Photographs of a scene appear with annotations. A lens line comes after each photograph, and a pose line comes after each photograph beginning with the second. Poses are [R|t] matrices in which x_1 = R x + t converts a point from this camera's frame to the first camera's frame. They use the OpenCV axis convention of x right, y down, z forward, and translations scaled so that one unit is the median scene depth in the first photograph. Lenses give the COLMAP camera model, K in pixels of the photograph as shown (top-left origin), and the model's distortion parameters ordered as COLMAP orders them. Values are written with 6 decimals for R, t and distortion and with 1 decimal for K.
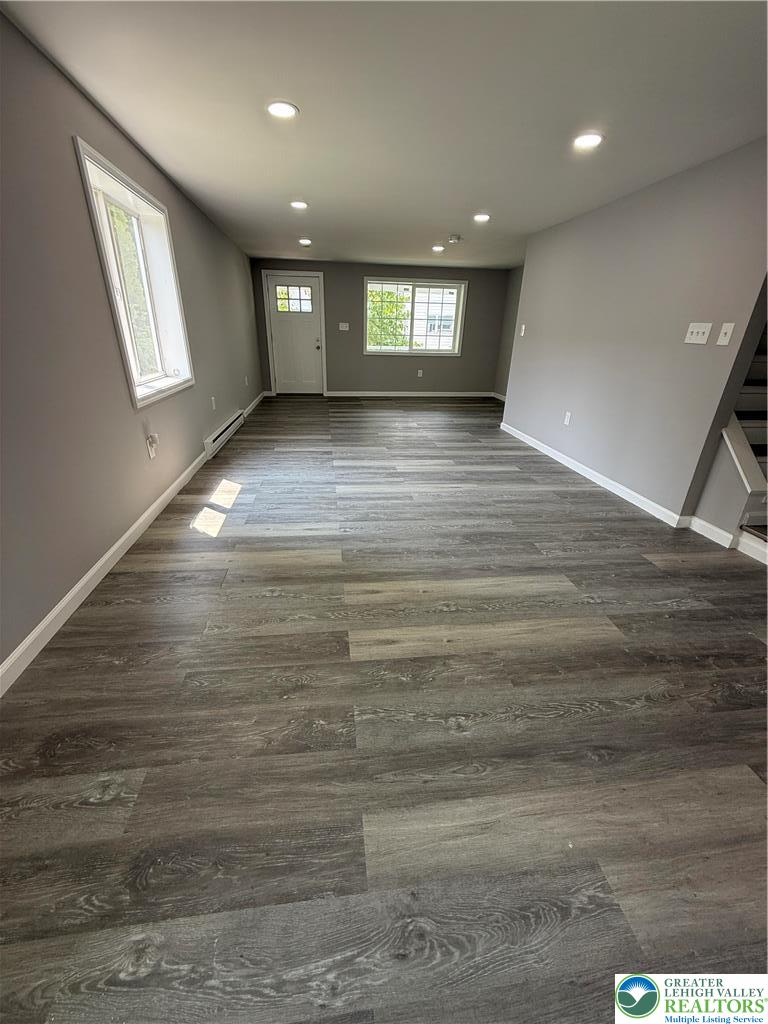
lens RADIAL K [[408.7, 0, 377.1], [0, 408.7, 516.9], [0, 0, 1]] dist [0.002774, 0.000543]
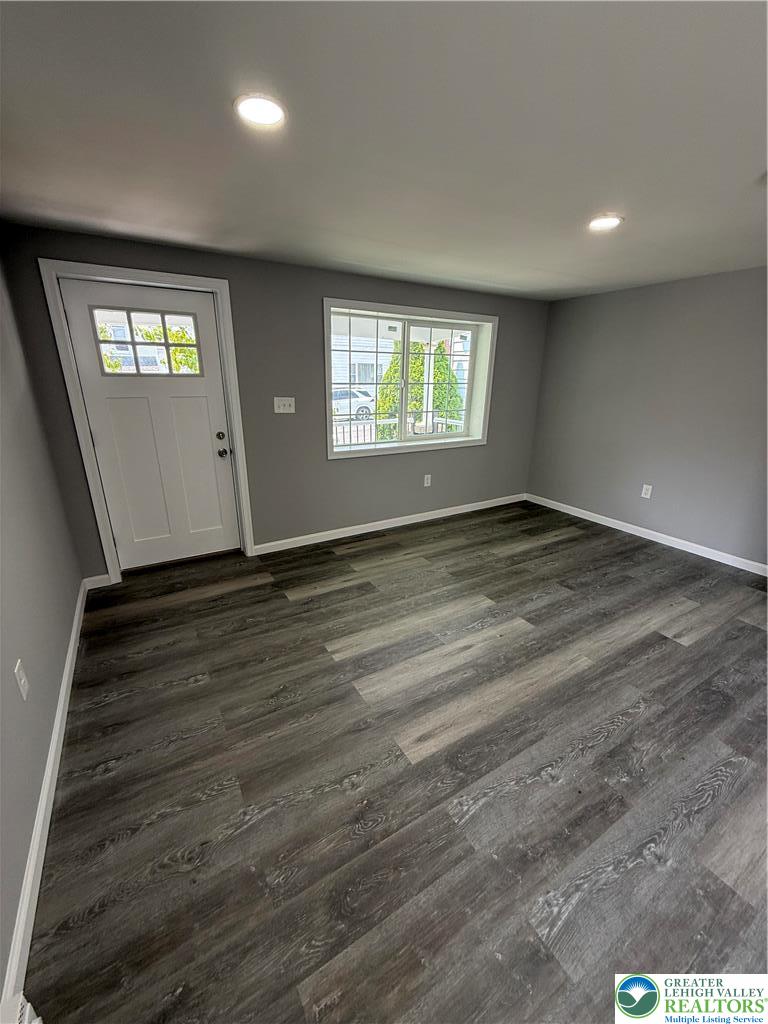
lens RADIAL K [[408.7, 0, 379.6], [0, 408.7, 512.2], [0, 0, 1]] dist [0.002774, 0.000543]
pose [[0.917972, -0.136214, 0.372522, -0.165348], [0.168835, 0.984039, -0.056228, -0.307309], [-0.358917, 0.114510, 0.926319, 0.564397]]
